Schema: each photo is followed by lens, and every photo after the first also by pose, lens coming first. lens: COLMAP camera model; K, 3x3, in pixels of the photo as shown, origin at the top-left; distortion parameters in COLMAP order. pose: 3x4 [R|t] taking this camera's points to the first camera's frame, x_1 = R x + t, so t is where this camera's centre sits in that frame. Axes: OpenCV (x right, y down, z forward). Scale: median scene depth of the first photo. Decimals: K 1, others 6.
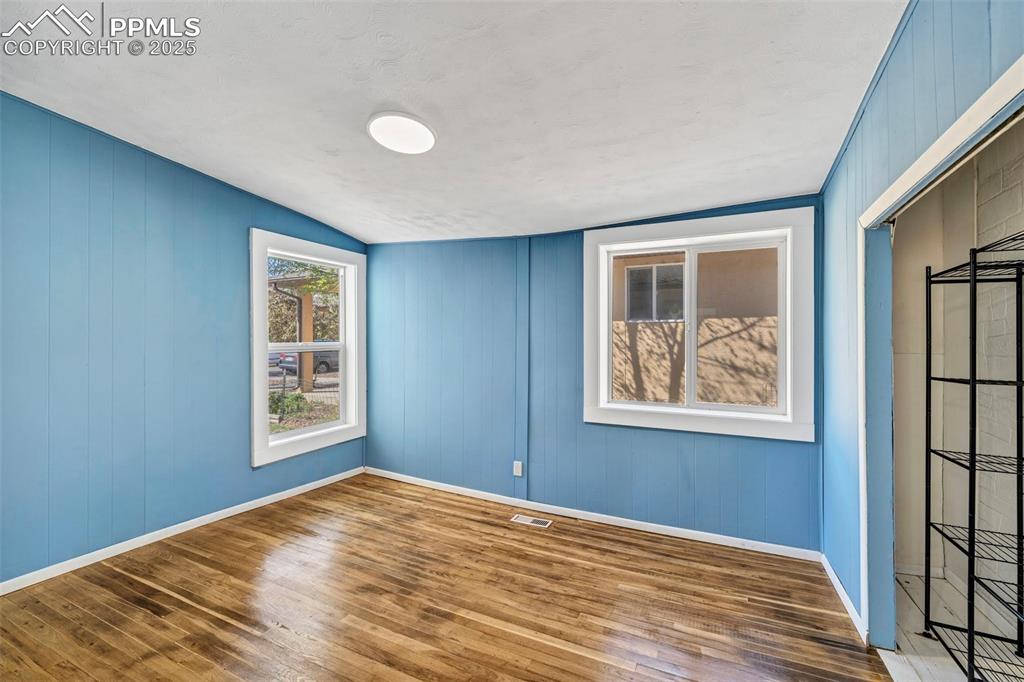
lens RADIAL K [[435.1, 0, 506.5], [0, 435.1, 336.9], [0, 0, 1]] dist [0.000086, -0.000072]
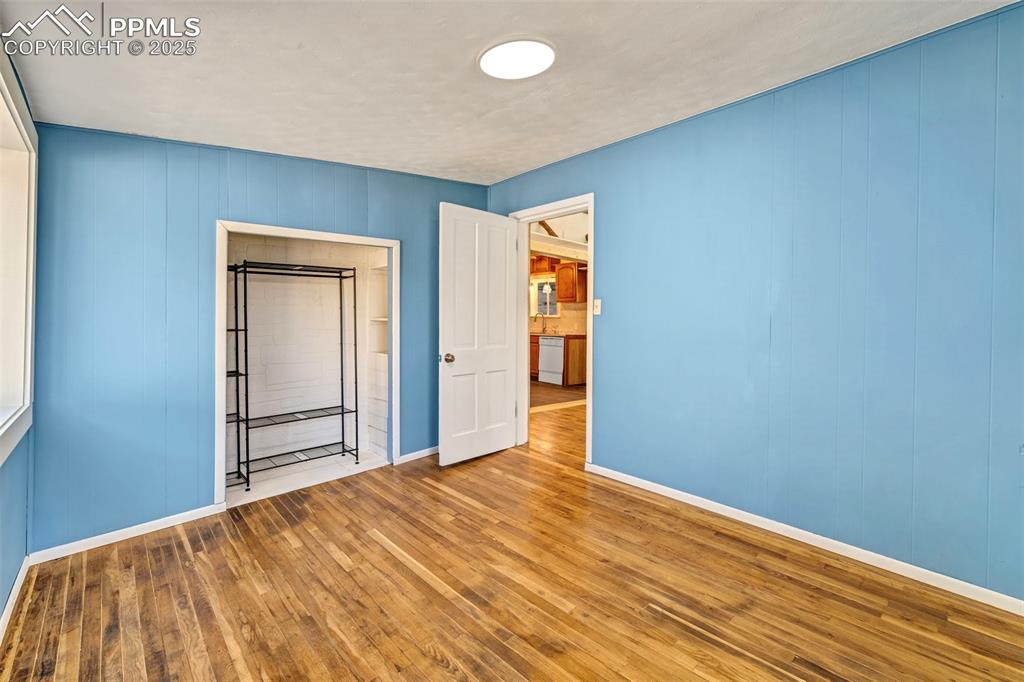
lens RADIAL K [[435.1, 0, 506.5], [0, 435.1, 336.9], [0, 0, 1]] dist [0.000086, -0.000072]
pose [[-0.933655, -0.027783, 0.357093, -0.513399], [-0.020039, 0.999477, 0.025371, 0.044555], [-0.357612, 0.016532, -0.933724, 1.755280]]
